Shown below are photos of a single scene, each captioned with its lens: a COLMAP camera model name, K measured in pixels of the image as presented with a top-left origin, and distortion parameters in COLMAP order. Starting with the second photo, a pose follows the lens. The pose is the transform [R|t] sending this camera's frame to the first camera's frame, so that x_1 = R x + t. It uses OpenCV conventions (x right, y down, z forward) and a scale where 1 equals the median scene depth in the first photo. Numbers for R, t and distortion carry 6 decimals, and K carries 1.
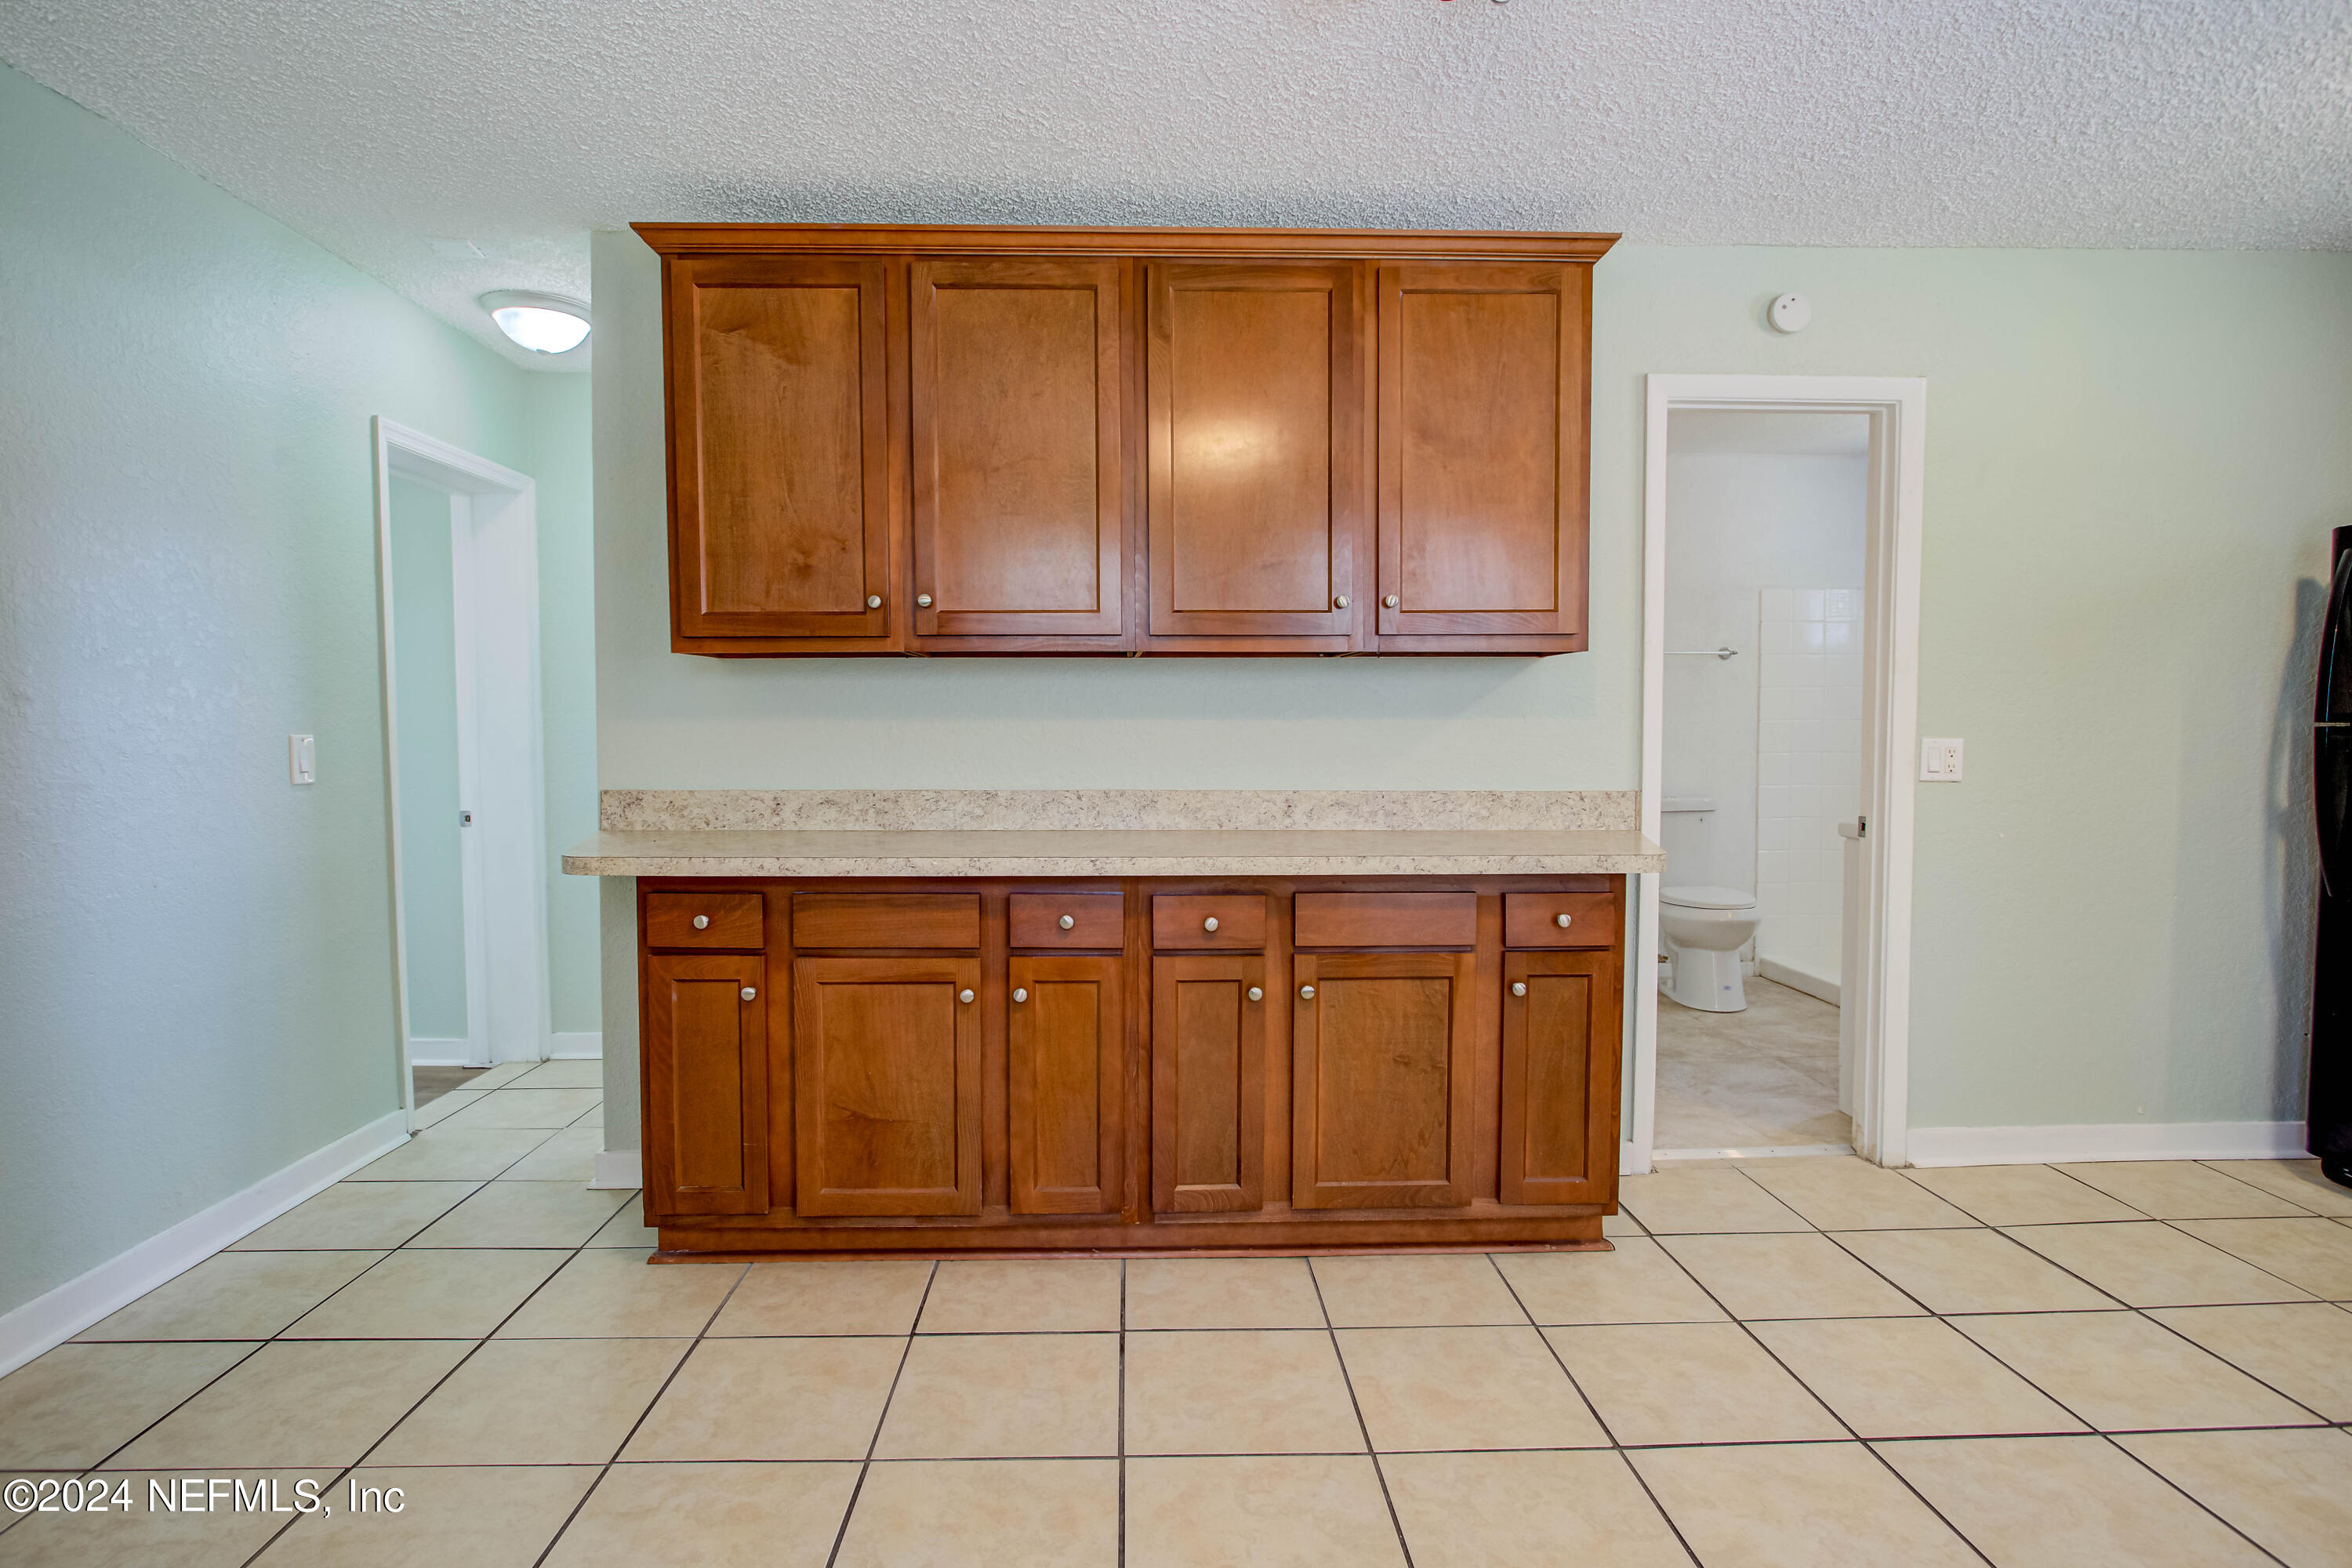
lens RADIAL K [[1215.5, 0, 1169.1], [0, 1215.5, 785.1], [0, 0, 1]] dist [-0.019727, 0.007863]
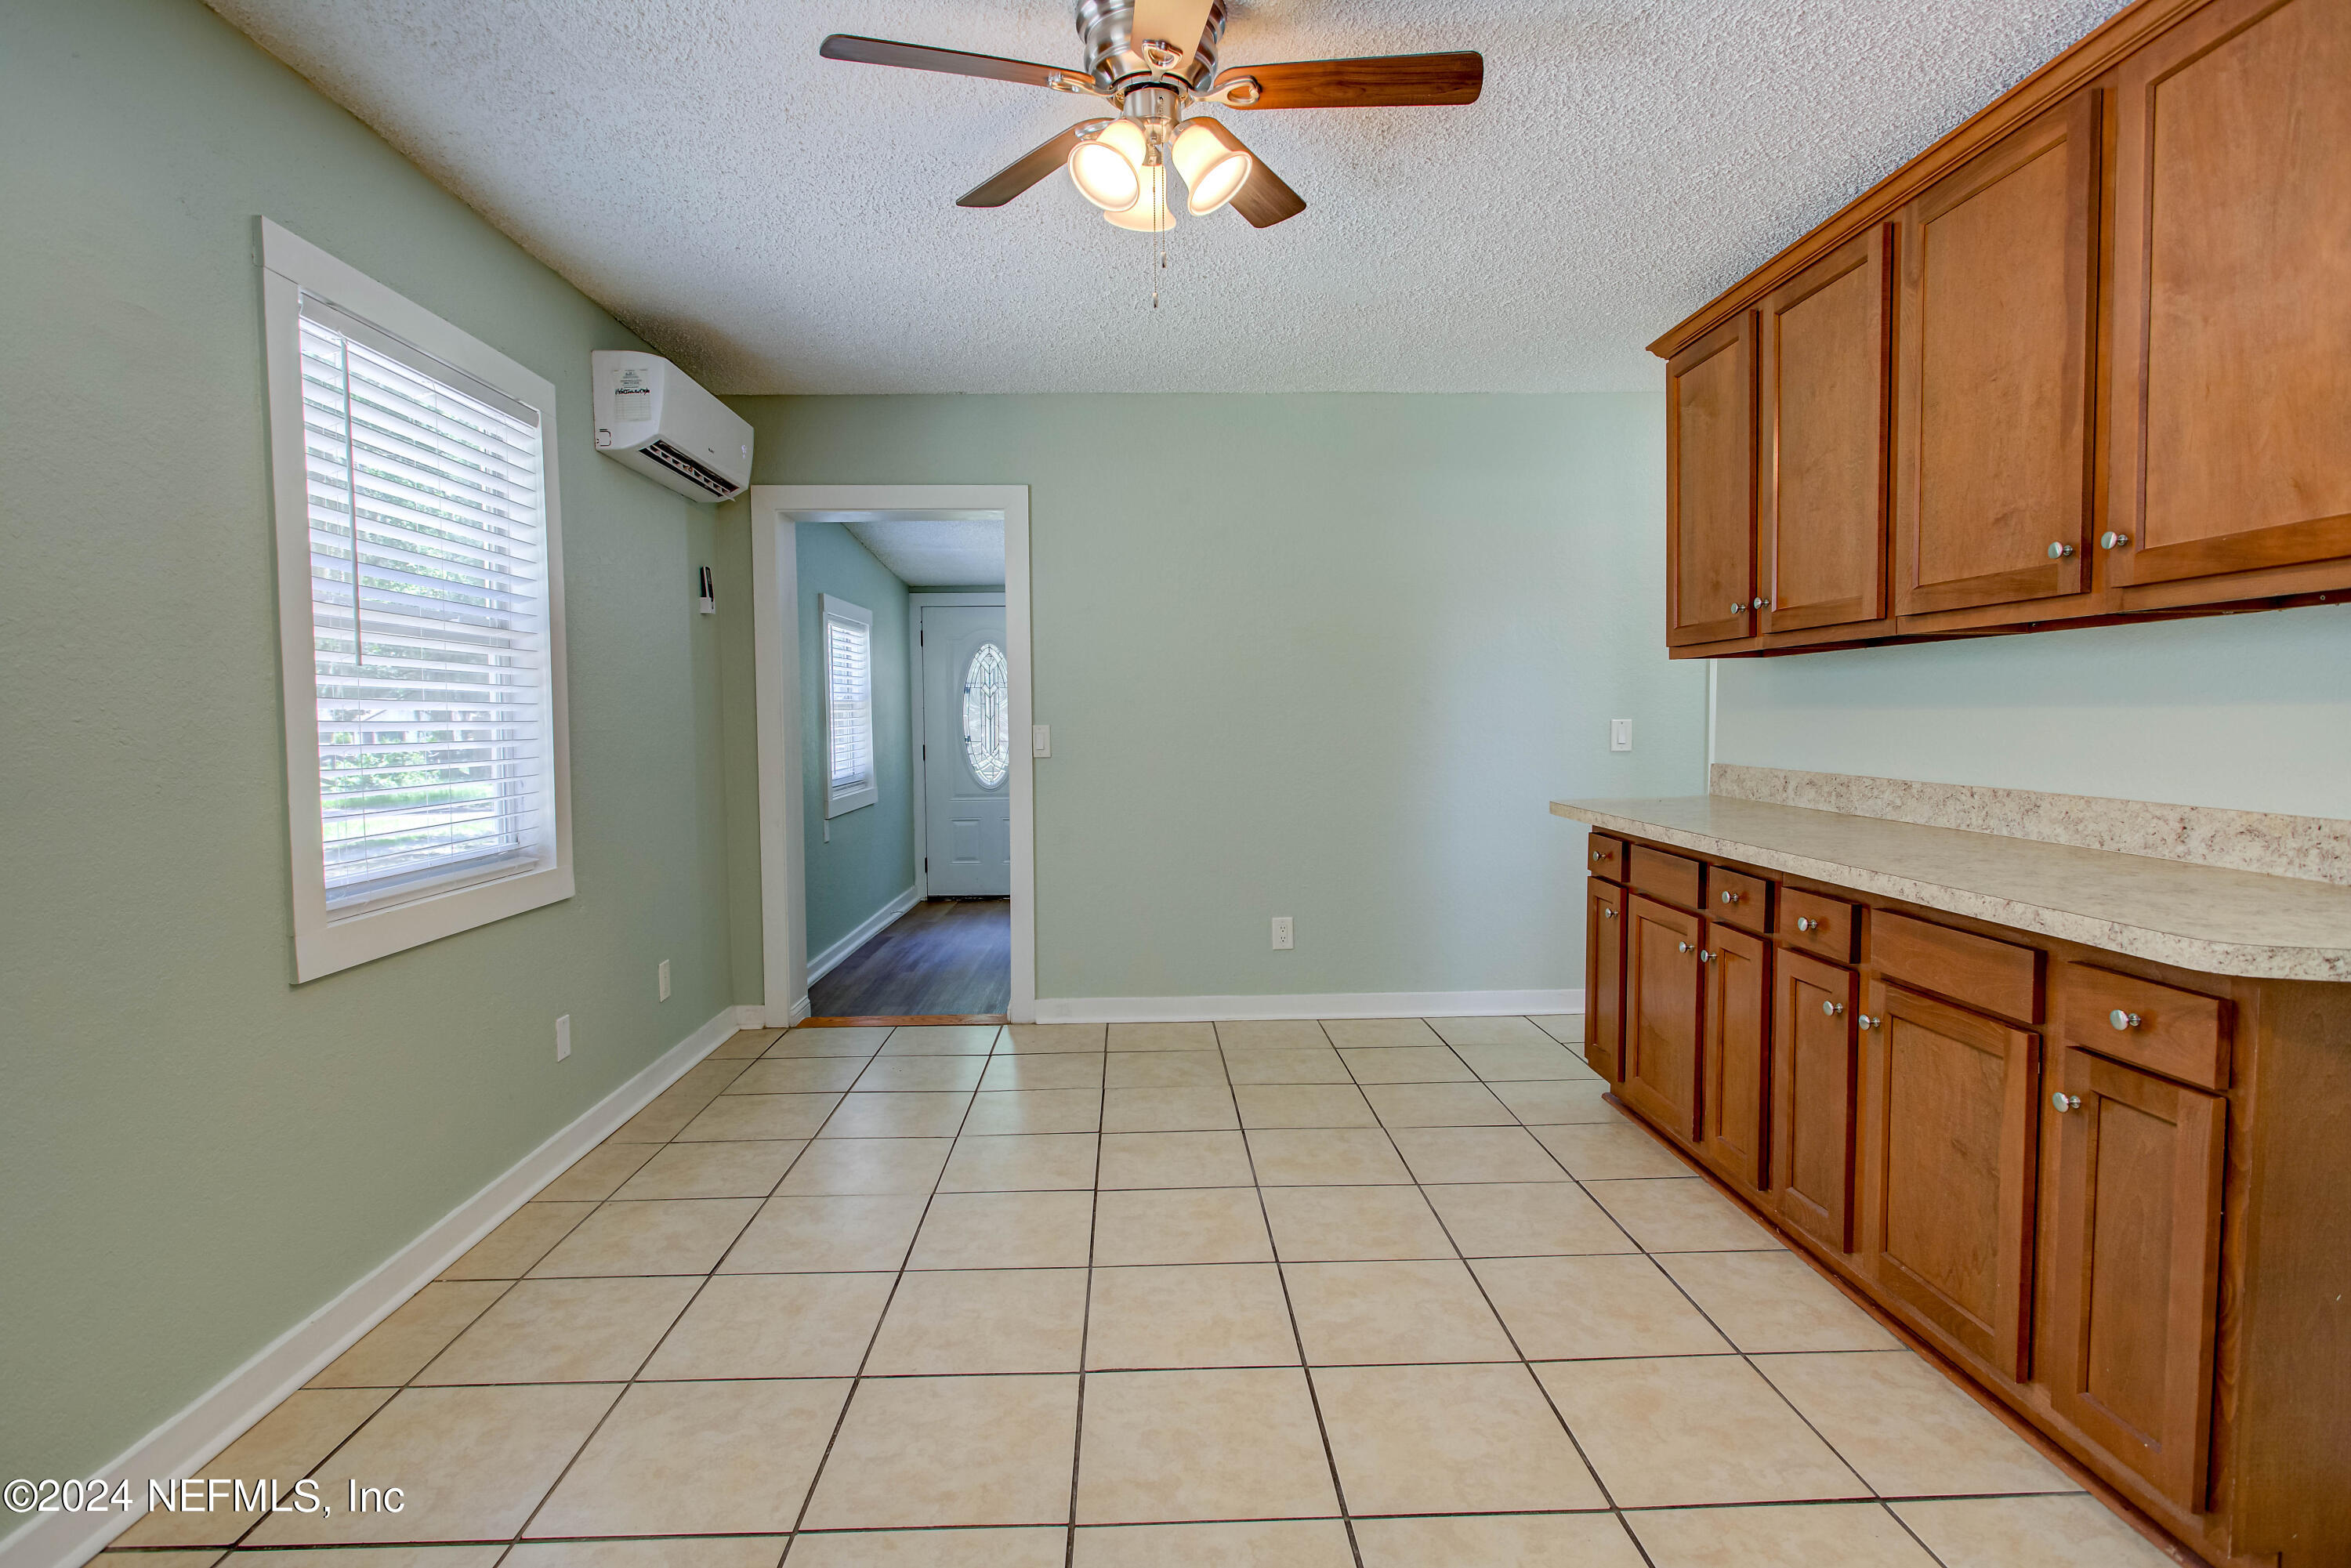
lens RADIAL K [[1181.9, 0, 1167.0], [0, 1181.9, 783.3], [0, 0, 1]] dist [-0.016539, 0.006825]
pose [[-0.001831, 0.059106, -0.998250, 0.889207], [-0.039176, 0.997481, 0.059132, -0.029305], [0.999231, 0.039216, 0.000489, 0.460878]]
